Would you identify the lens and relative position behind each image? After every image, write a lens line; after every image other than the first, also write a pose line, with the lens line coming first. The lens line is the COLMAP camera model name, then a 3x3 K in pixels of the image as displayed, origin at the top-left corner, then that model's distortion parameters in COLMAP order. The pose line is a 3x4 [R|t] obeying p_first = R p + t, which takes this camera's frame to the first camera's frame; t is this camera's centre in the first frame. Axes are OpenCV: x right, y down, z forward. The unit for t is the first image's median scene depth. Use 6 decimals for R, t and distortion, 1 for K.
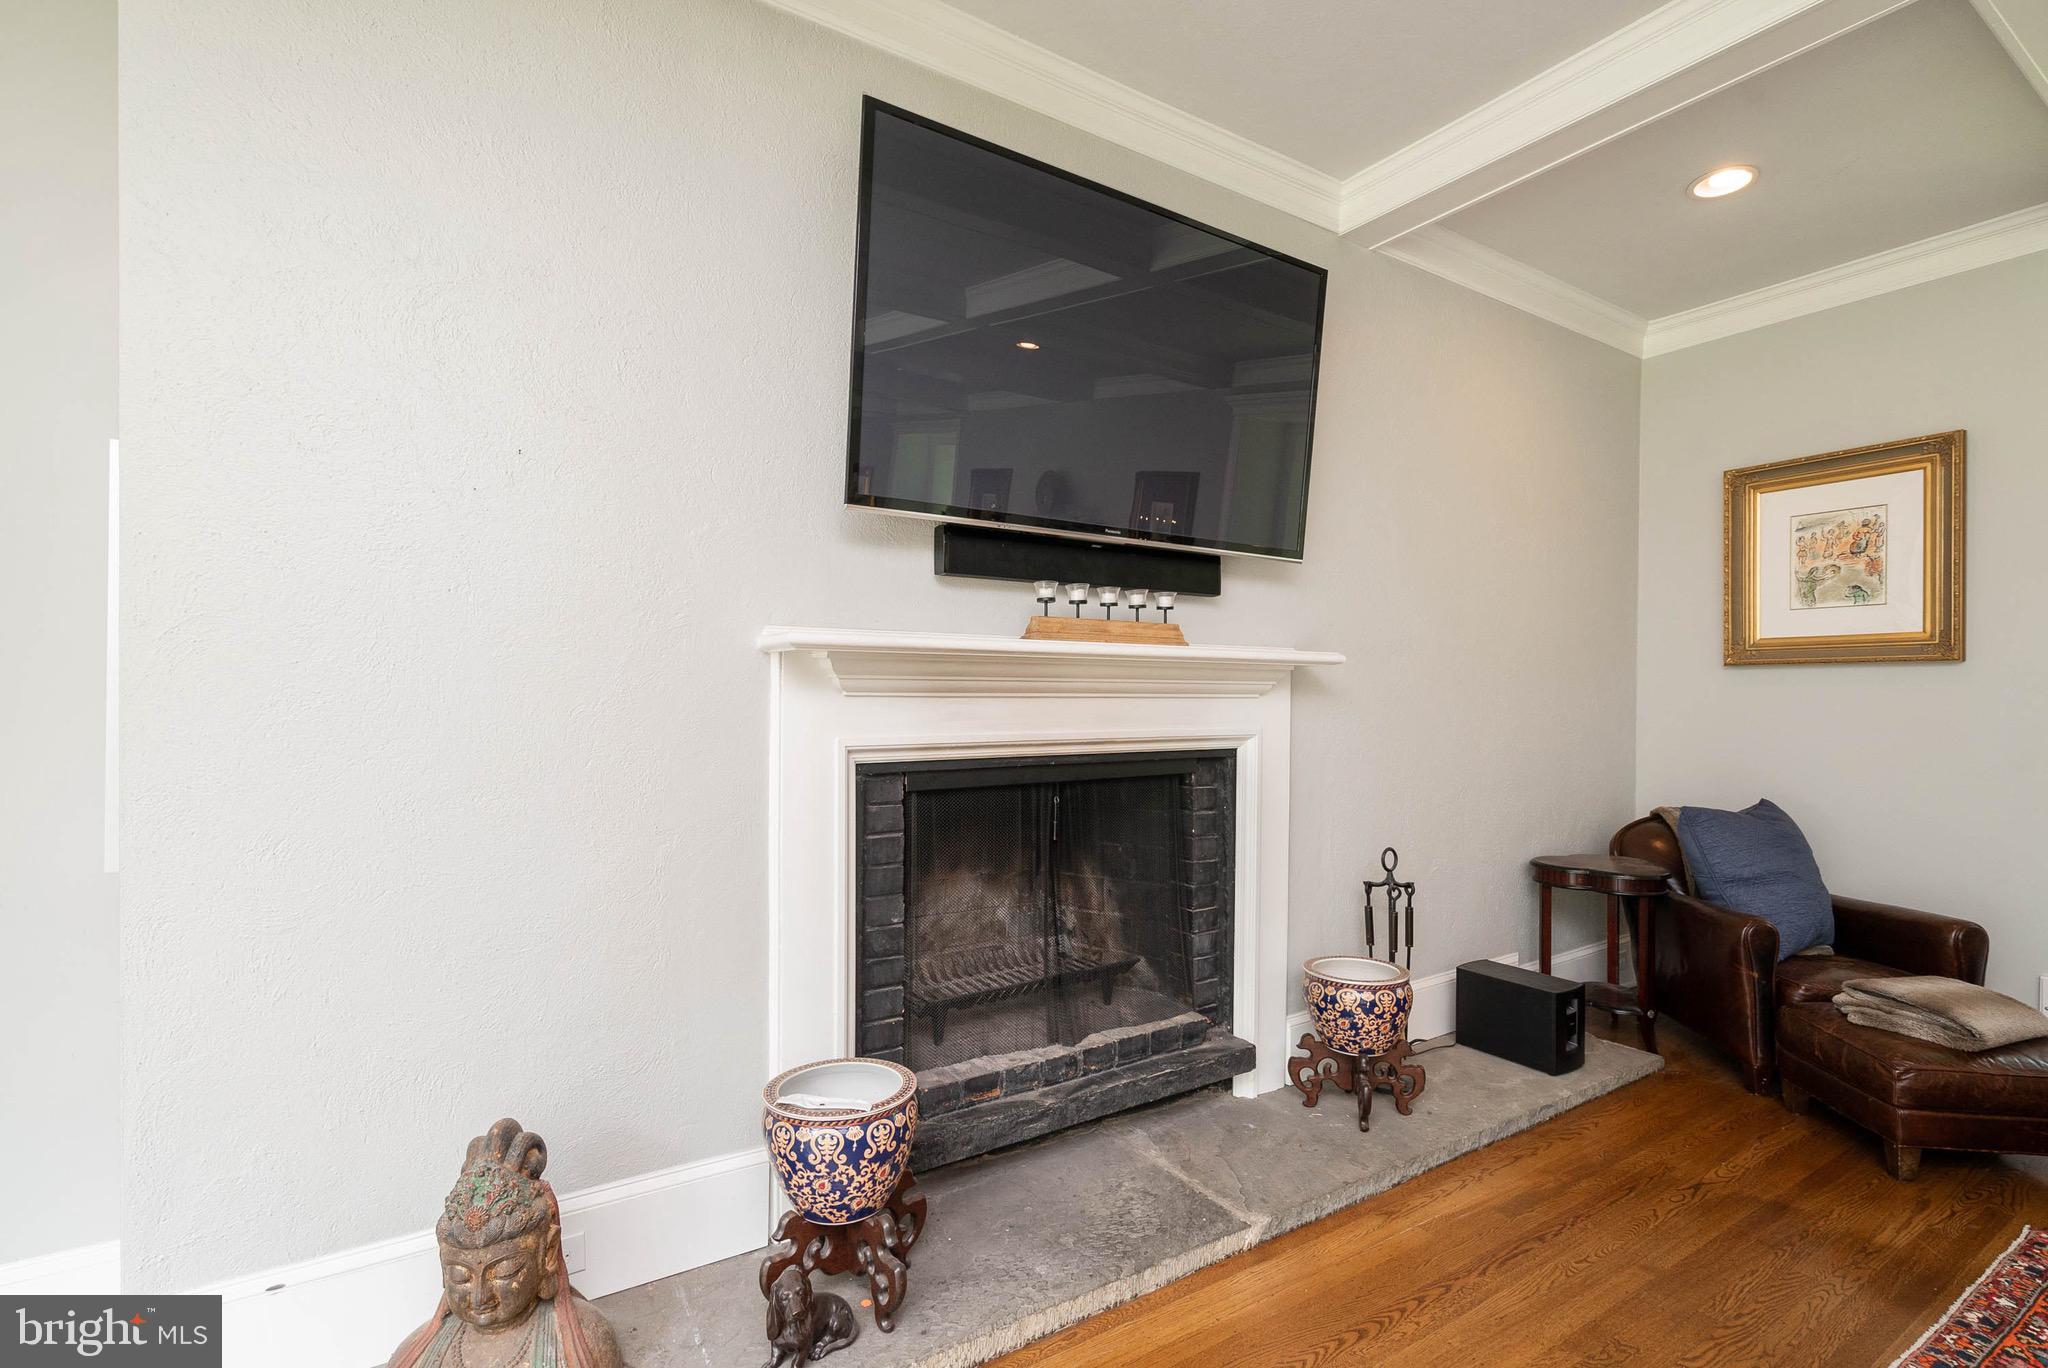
lens RADIAL K [[933.0, 0, 1029.3], [0, 933.0, 695.0], [0, 0, 1]] dist [-0.005361, 0.002685]
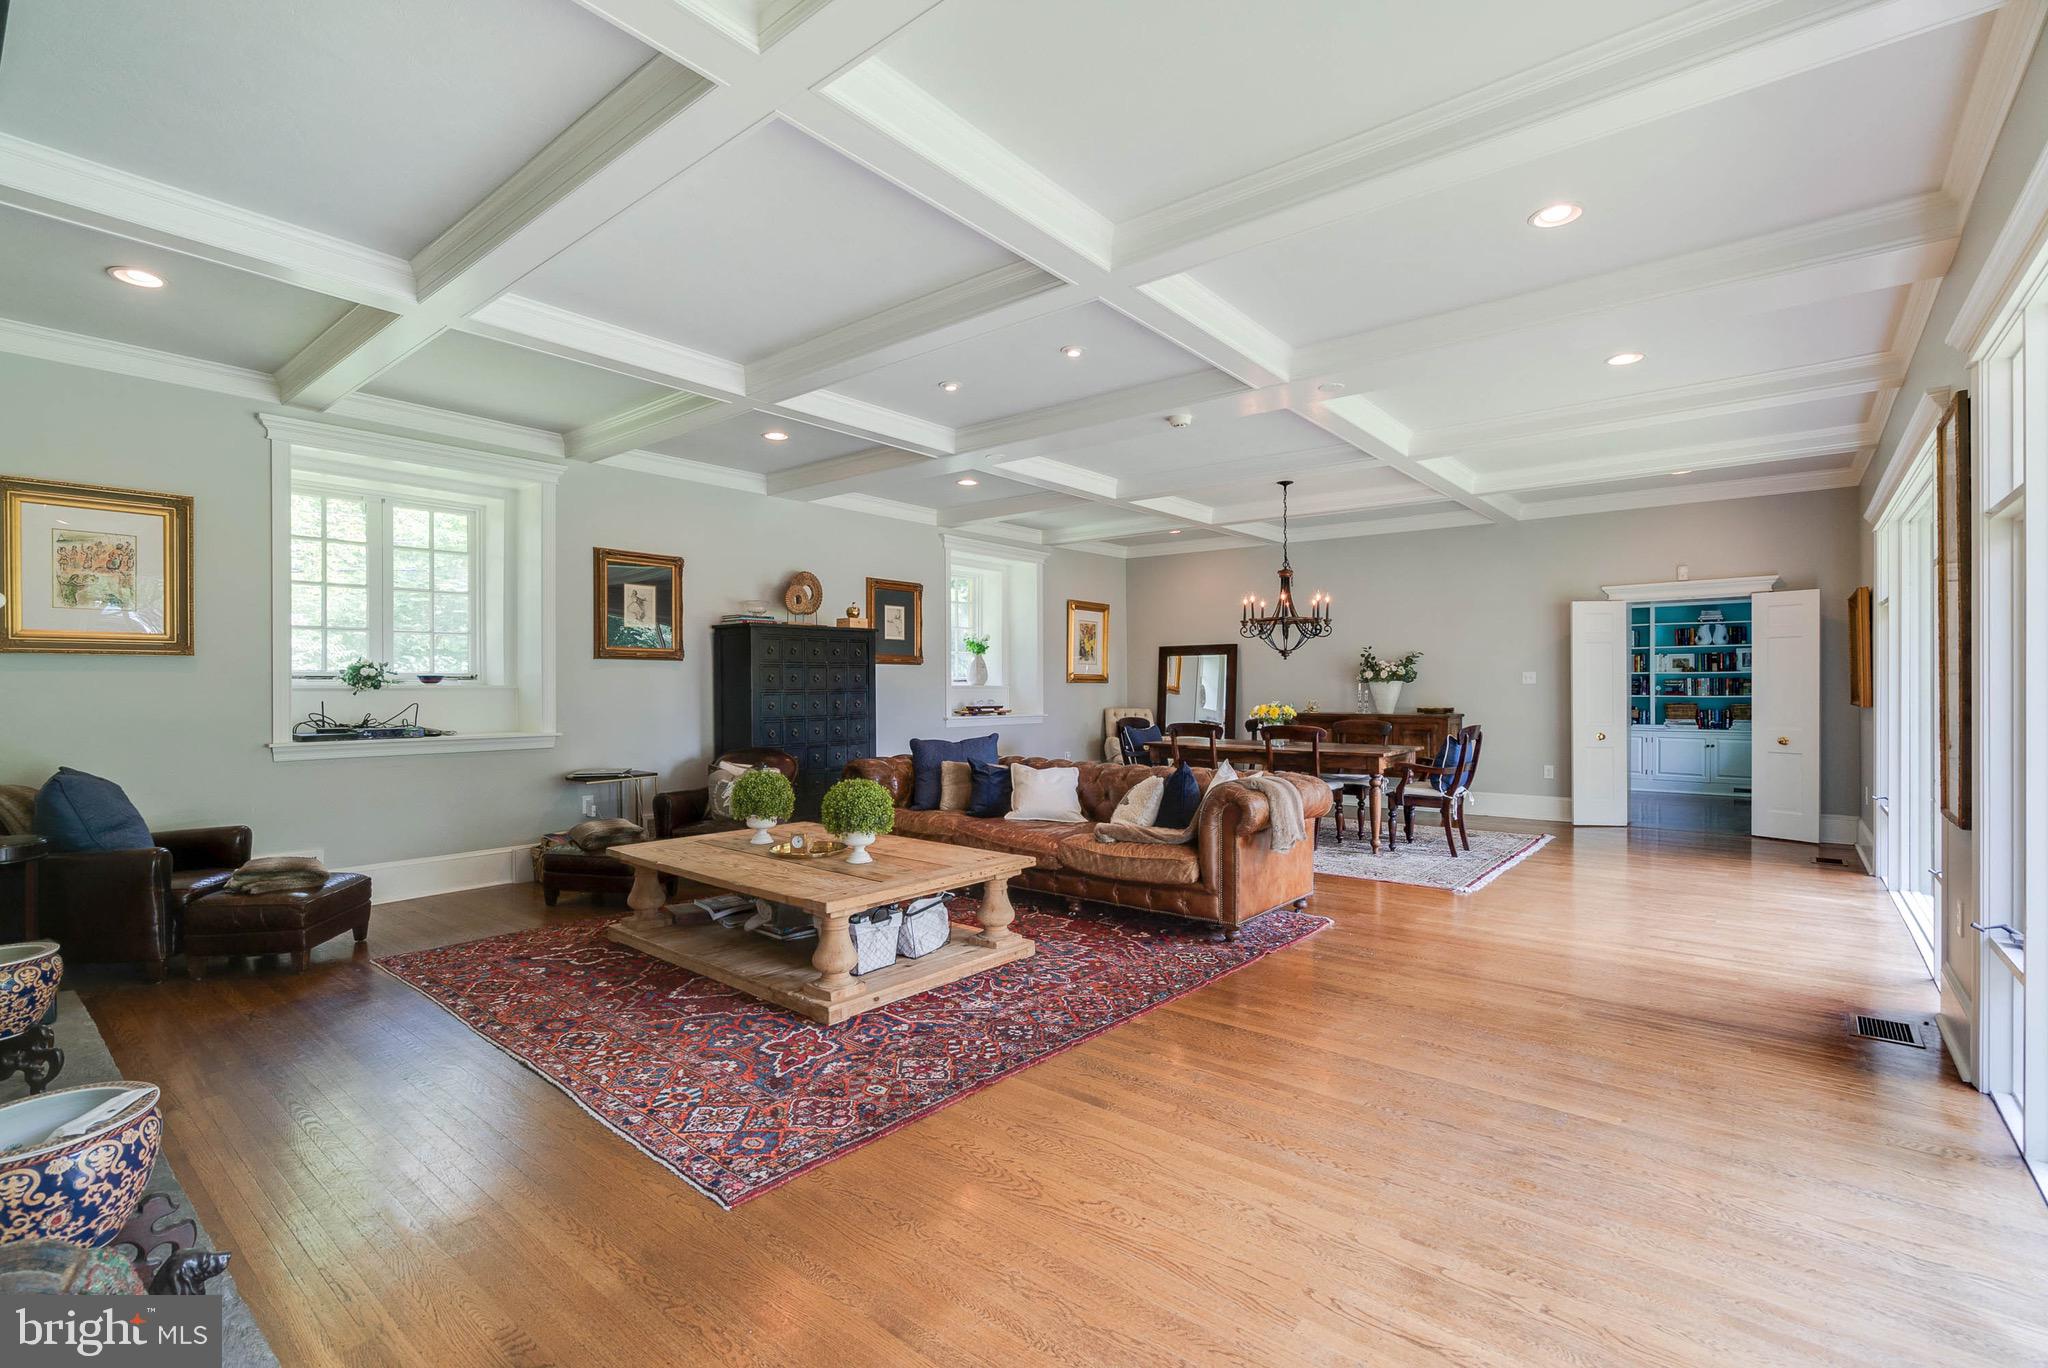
lens RADIAL K [[933.0, 0, 1001.1], [0, 933.0, 689.3], [0, 0, 1]] dist [-0.005361, 0.002685]
pose [[-0.292992, -0.009497, 0.956068, -0.863342], [0.005928, 0.999913, 0.011749, 0.006976], [-0.956096, 0.009110, -0.292911, 0.254681]]
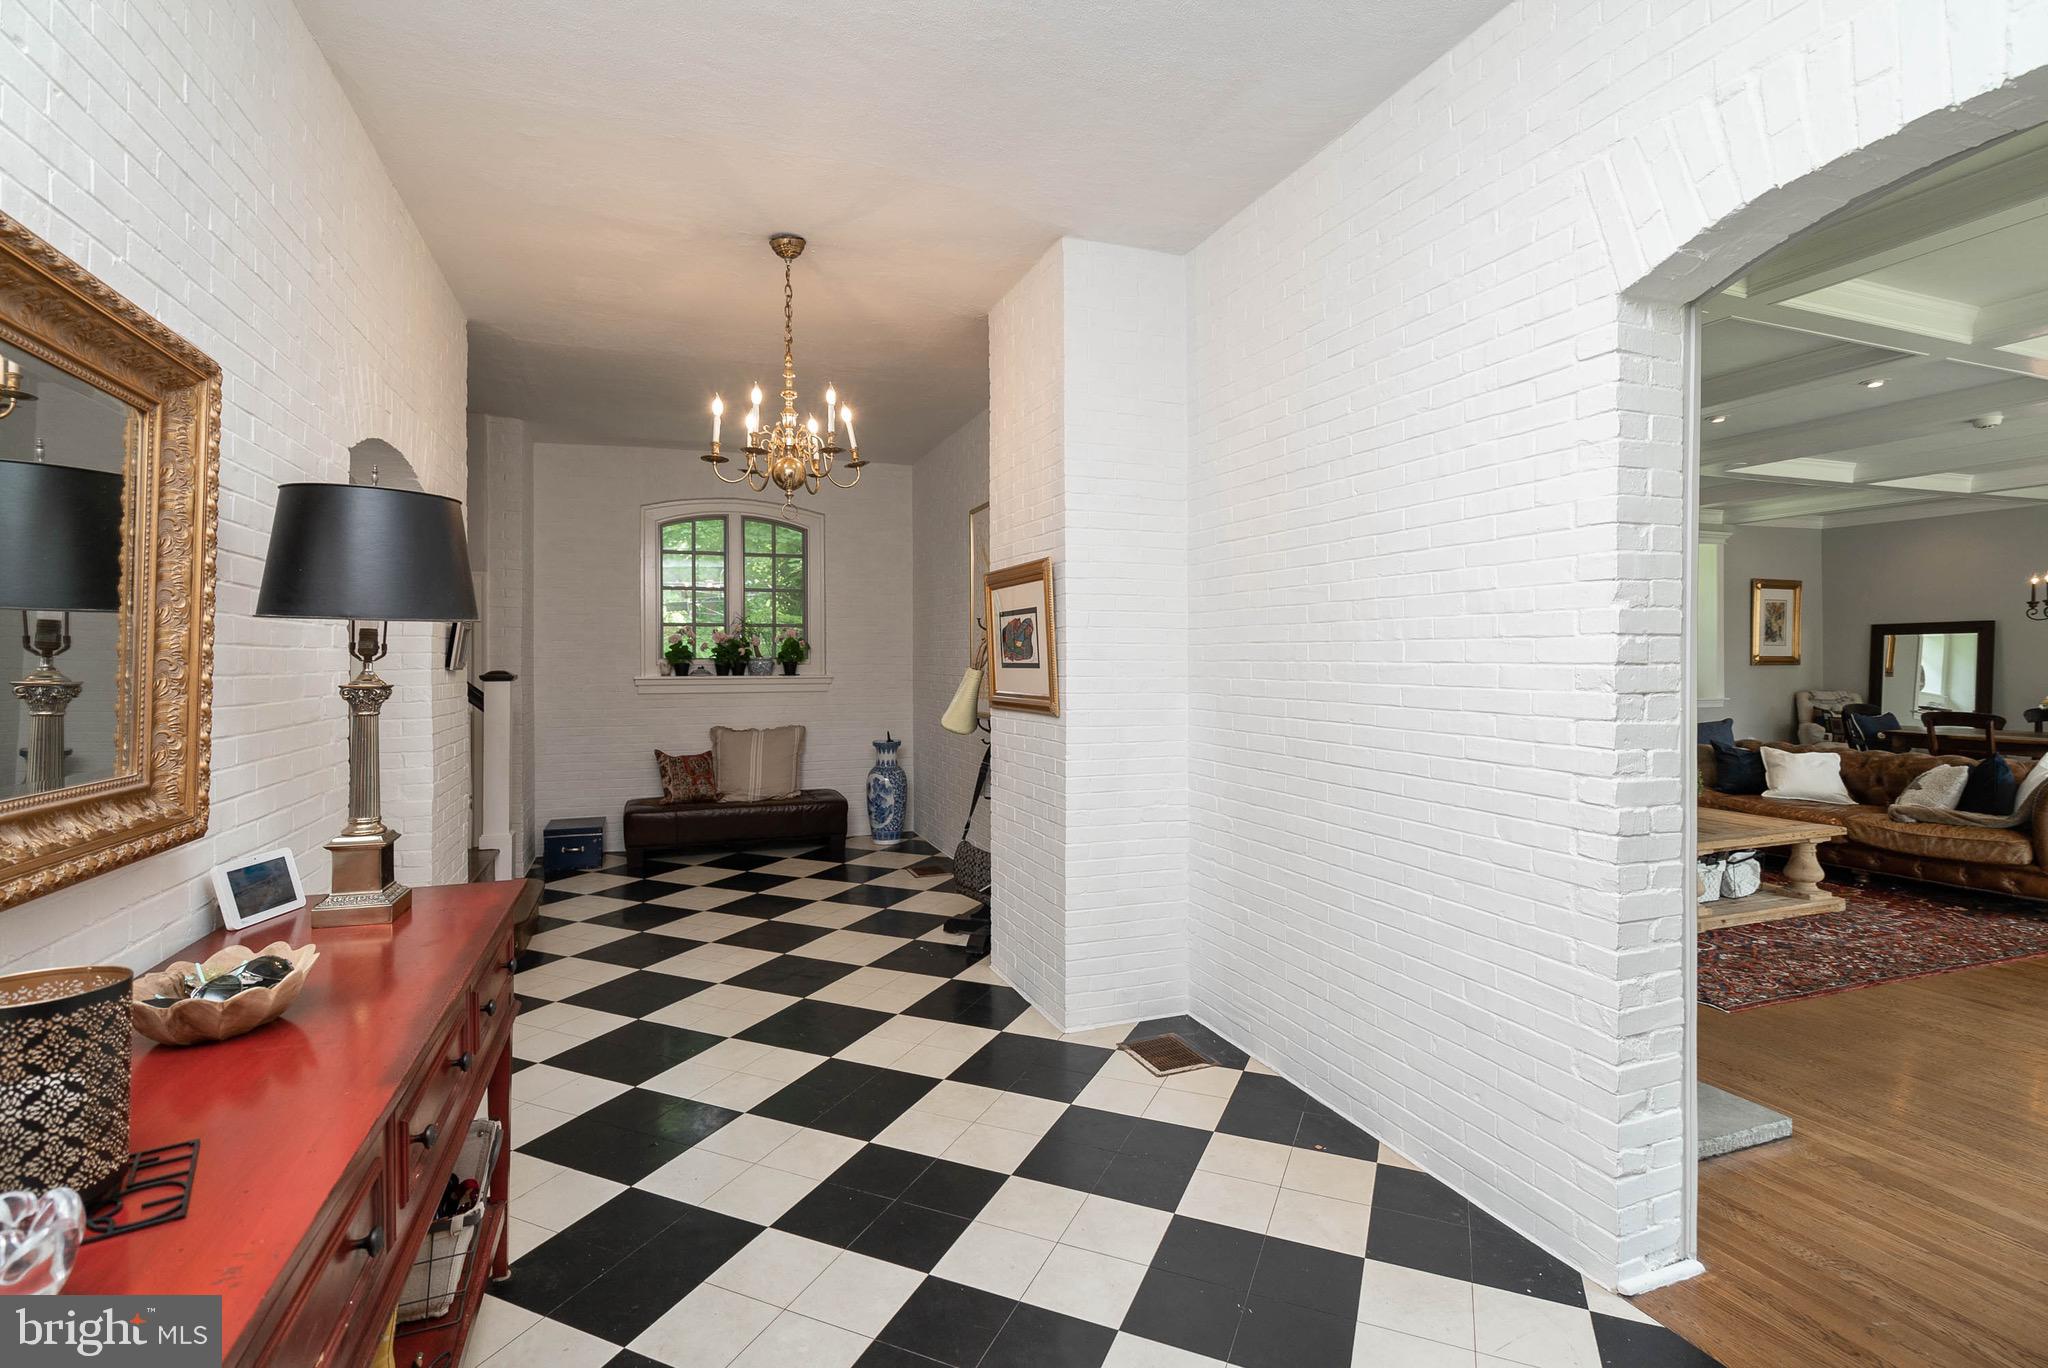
lens RADIAL K [[933.0, 0, 1035.6], [0, 933.0, 668.8], [0, 0, 1]] dist [-0.005361, 0.002685]
pose [[0.207049, -0.015424, 0.978209, -1.418601], [0.015194, 0.999806, 0.012549, -0.044618], [-0.978213, 0.012265, 0.207243, 0.830813]]
